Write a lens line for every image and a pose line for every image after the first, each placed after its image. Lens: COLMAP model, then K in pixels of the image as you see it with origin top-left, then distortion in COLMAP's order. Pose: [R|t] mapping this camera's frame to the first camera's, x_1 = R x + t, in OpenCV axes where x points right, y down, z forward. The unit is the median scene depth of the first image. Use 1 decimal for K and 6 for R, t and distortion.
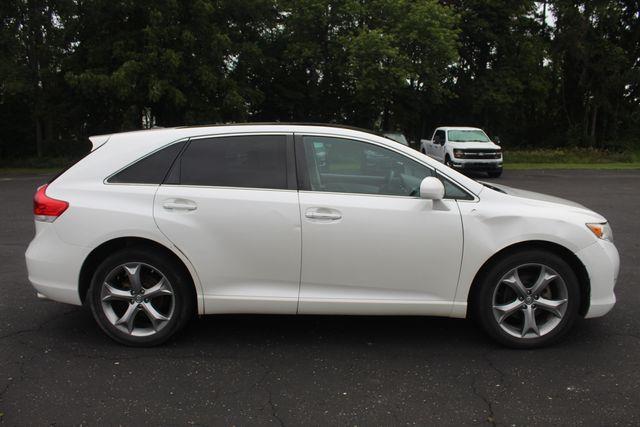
lens RADIAL K [[531.0, 0, 322.8], [0, 531.0, 206.6], [0, 0, 1]] dist [-0.161004, 0.164671]
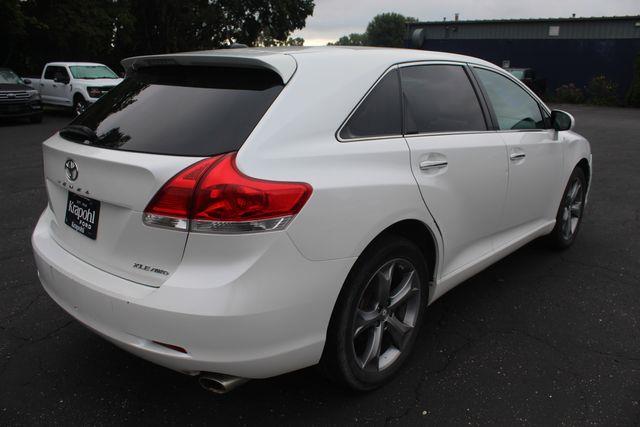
lens RADIAL K [[531.0, 0, 322.8], [0, 531.0, 206.6], [0, 0, 1]] dist [-0.161004, 0.164671]
pose [[0.667785, -0.178615, 0.722606, -0.144170], [0.092045, 0.983147, 0.157954, -0.011229], [-0.738641, -0.038967, 0.672971, 0.104623]]
